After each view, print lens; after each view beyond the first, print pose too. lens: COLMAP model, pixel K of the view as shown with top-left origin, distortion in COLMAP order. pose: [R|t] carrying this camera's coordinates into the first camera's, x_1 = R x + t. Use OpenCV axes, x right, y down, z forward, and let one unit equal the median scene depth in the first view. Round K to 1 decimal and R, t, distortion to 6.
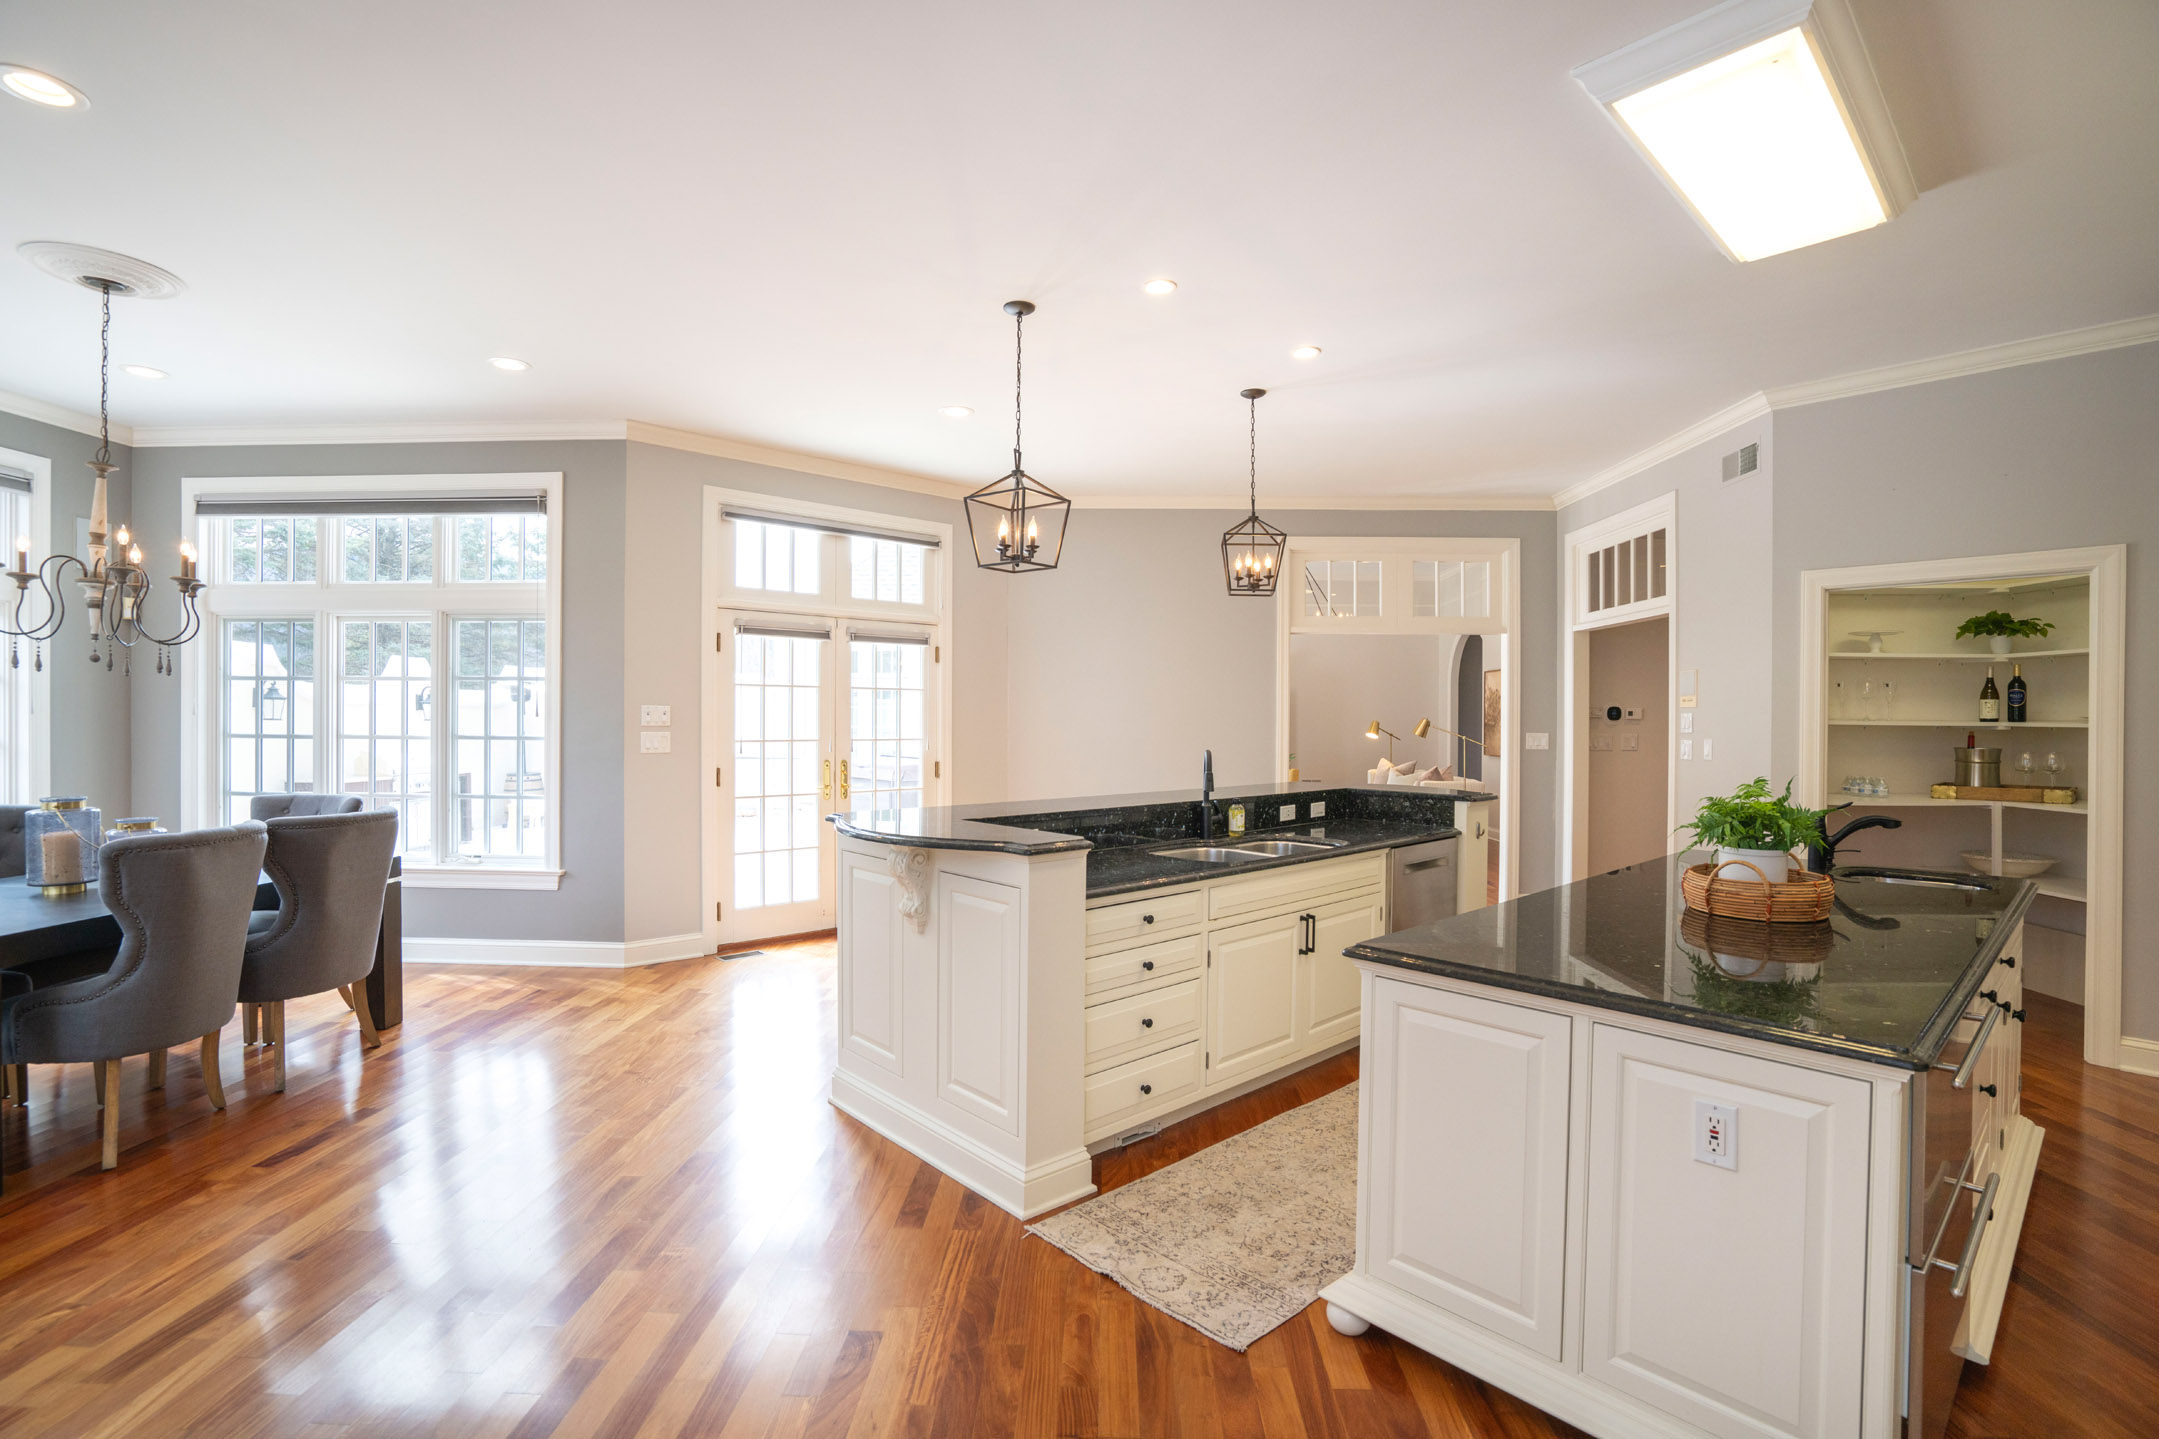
lens RADIAL K [[985.8, 0, 1072.9], [0, 985.8, 722.4], [0, 0, 1]] dist [-0.006358, -0.000489]
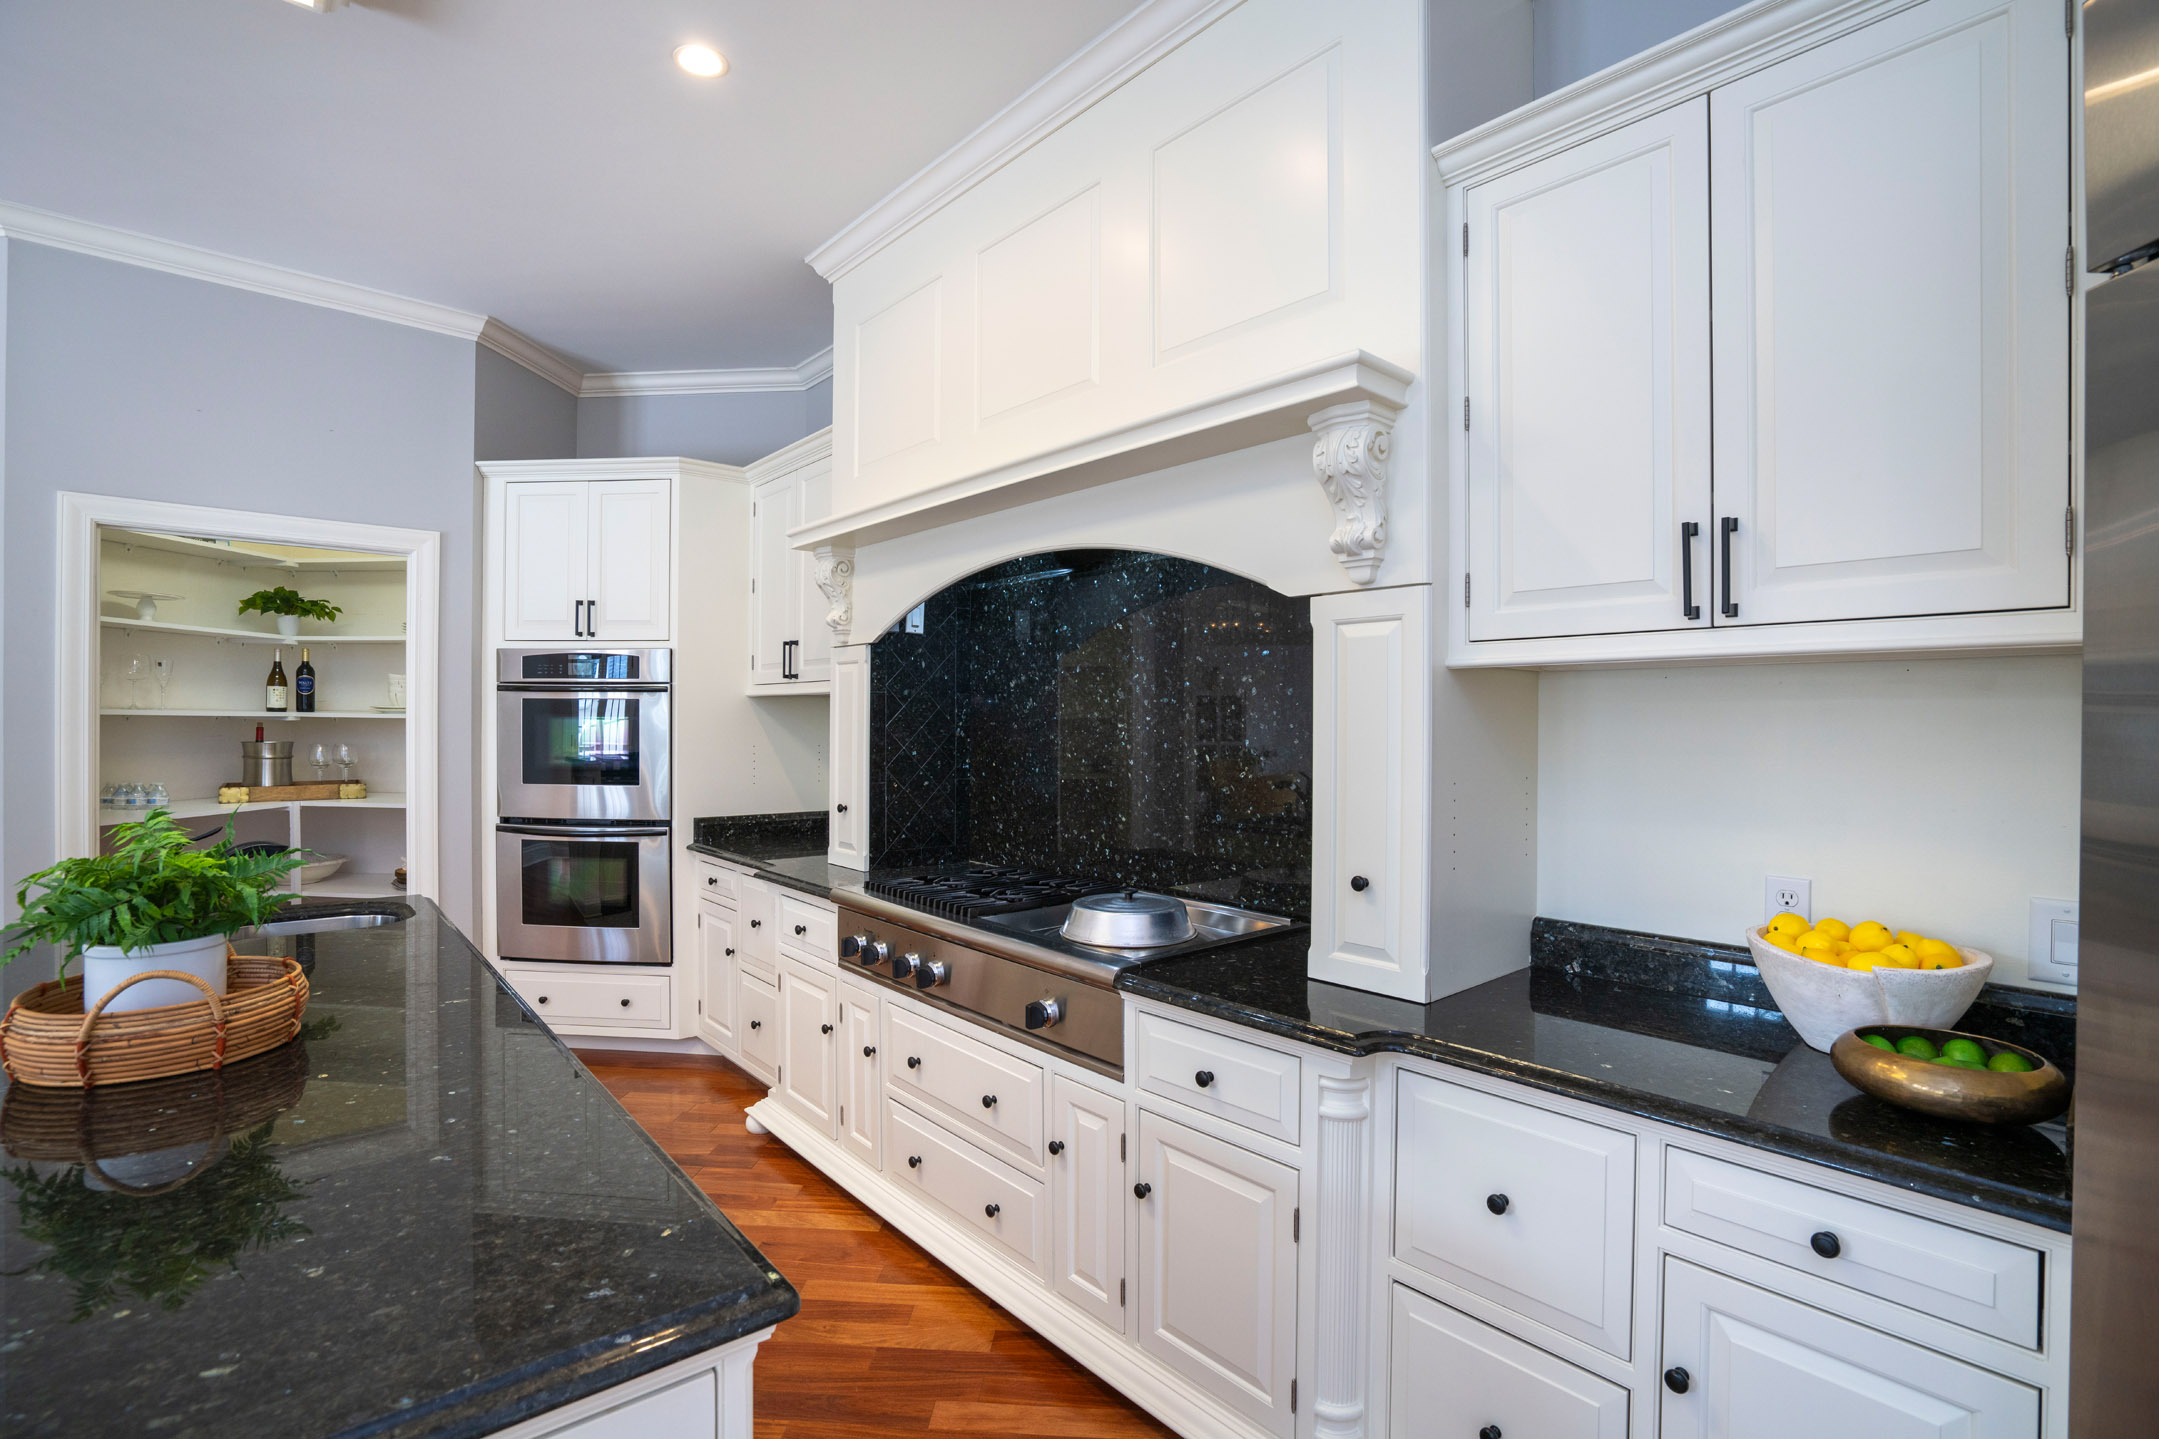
lens RADIAL K [[985.8, 0, 1071.1], [0, 985.8, 713.5], [0, 0, 1]] dist [-0.006358, -0.000489]
pose [[0.047872, -0.000624, 0.998853, 0.087549], [-0.001980, 0.999998, 0.000720, -0.000884], [-0.998852, -0.002012, 0.047871, 0.248733]]
